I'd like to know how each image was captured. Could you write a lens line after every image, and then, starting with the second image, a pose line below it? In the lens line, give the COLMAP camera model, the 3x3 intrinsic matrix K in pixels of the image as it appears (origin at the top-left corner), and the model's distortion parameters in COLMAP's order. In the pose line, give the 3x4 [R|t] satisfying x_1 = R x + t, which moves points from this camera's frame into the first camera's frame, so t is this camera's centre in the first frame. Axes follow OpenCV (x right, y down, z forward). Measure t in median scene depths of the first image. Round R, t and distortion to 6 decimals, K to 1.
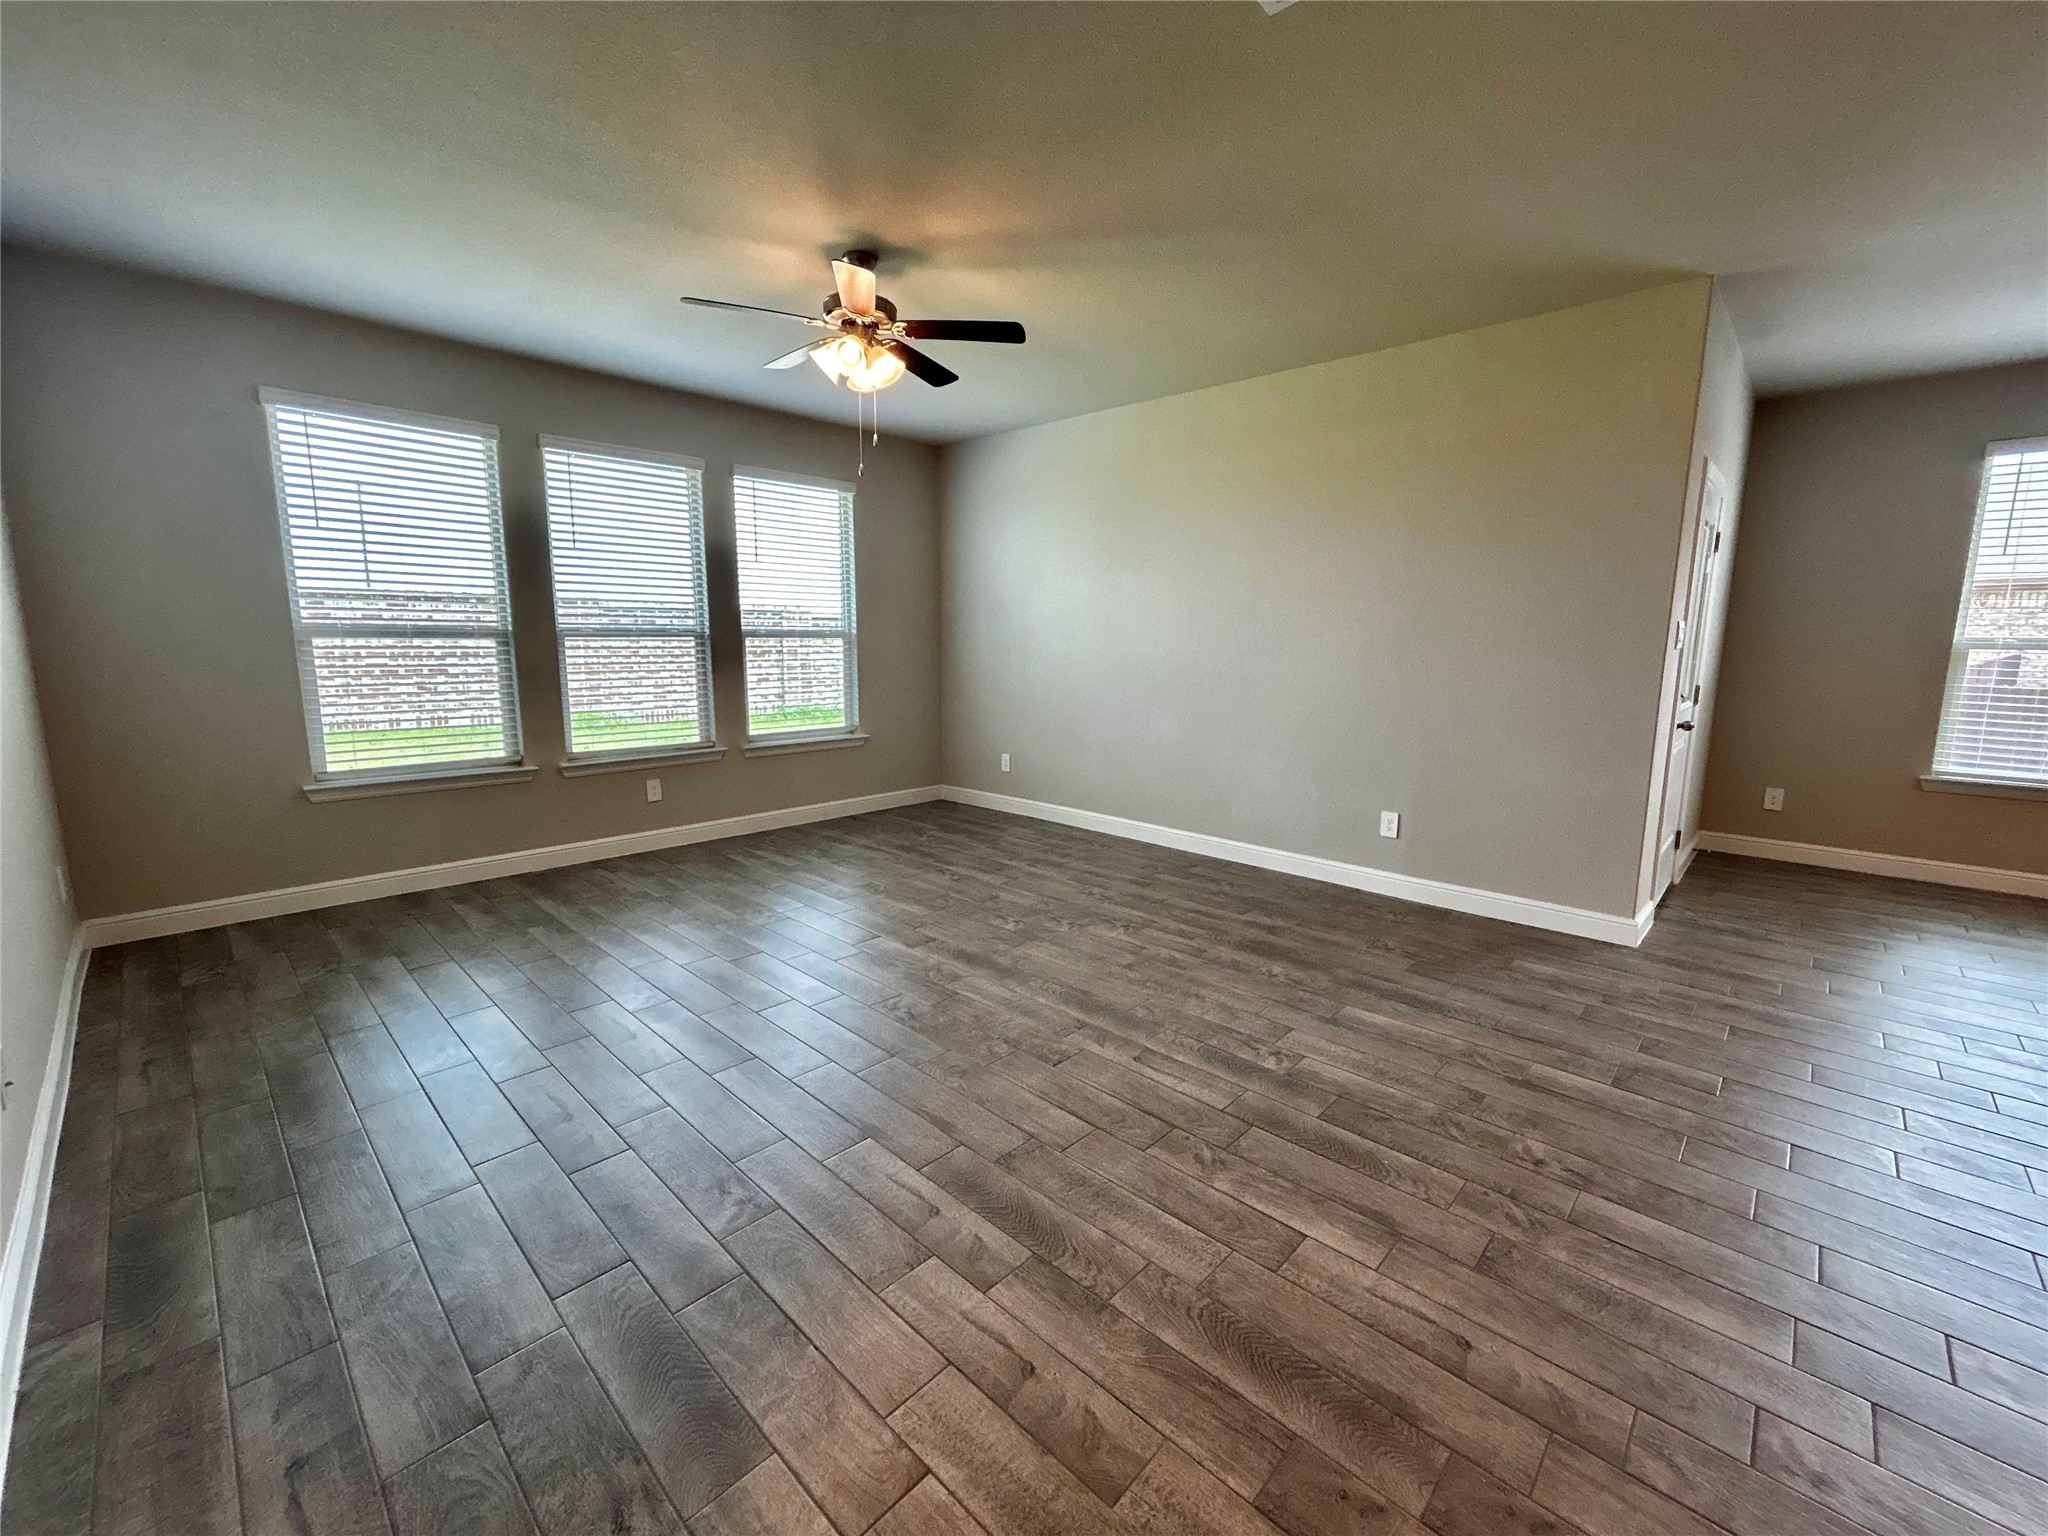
lens RADIAL K [[831.9, 0, 1025.7], [0, 831.9, 769.3], [0, 0, 1]] dist [0.000481, -0.000522]
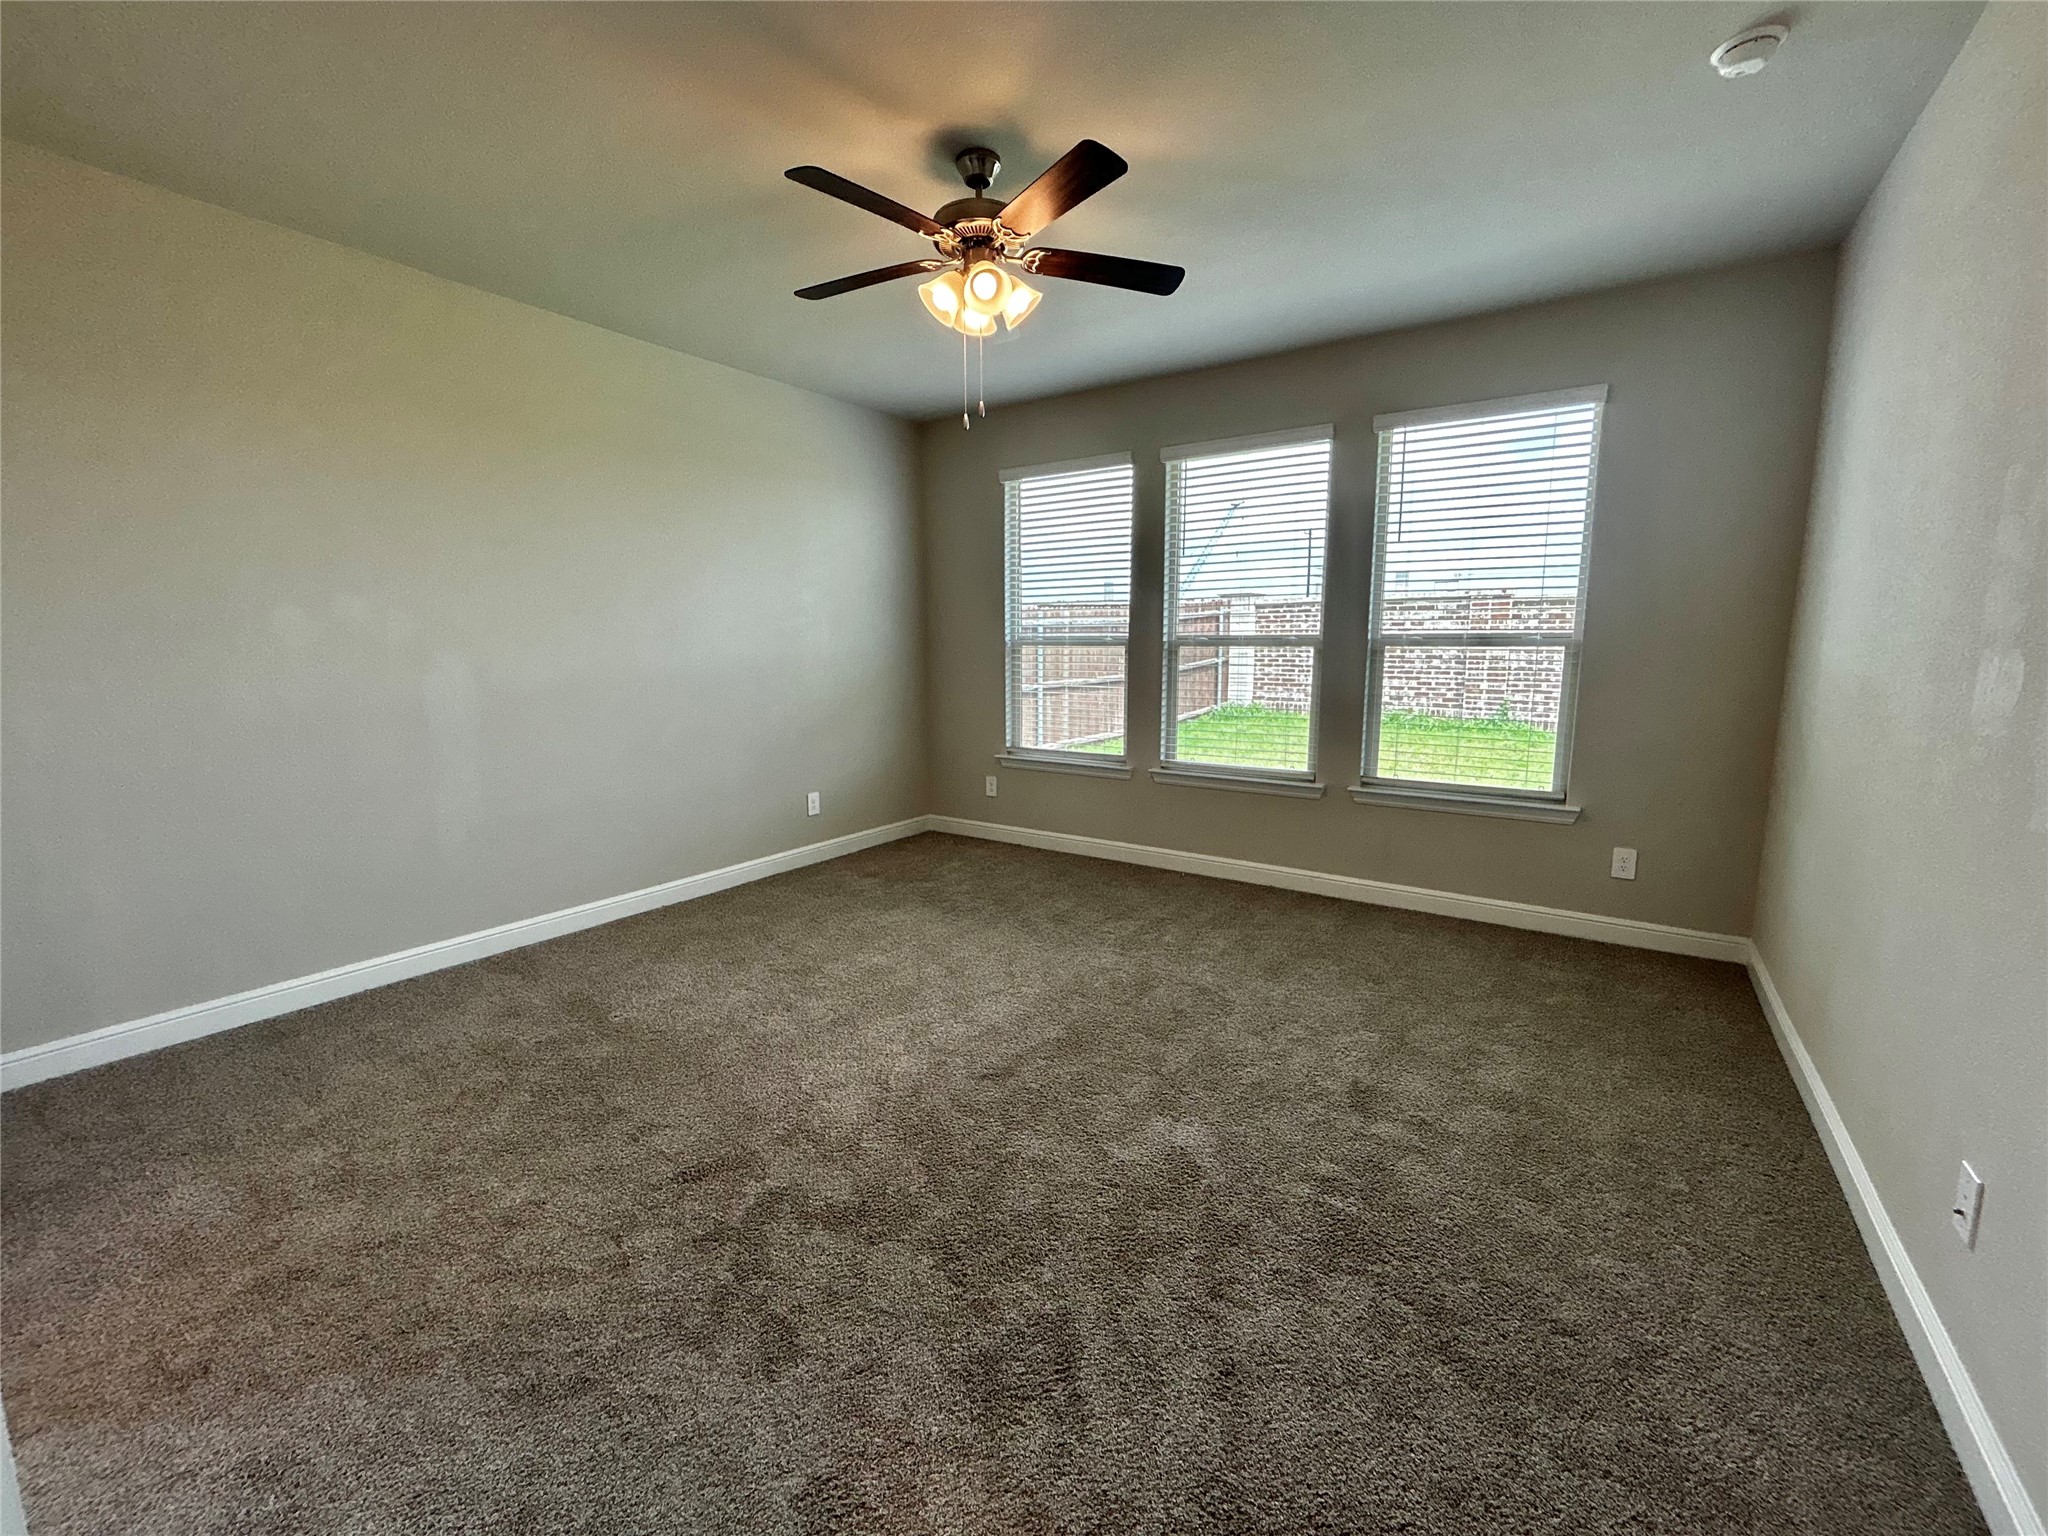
lens RADIAL K [[831.9, 0, 1036.3], [0, 831.9, 754.4], [0, 0, 1]] dist [0.000481, -0.000522]
pose [[0.166764, 0.116275, -0.979117, 0.480938], [-0.157551, 0.983406, 0.089950, -0.109411], [0.973328, 0.139260, 0.182316, 0.782893]]
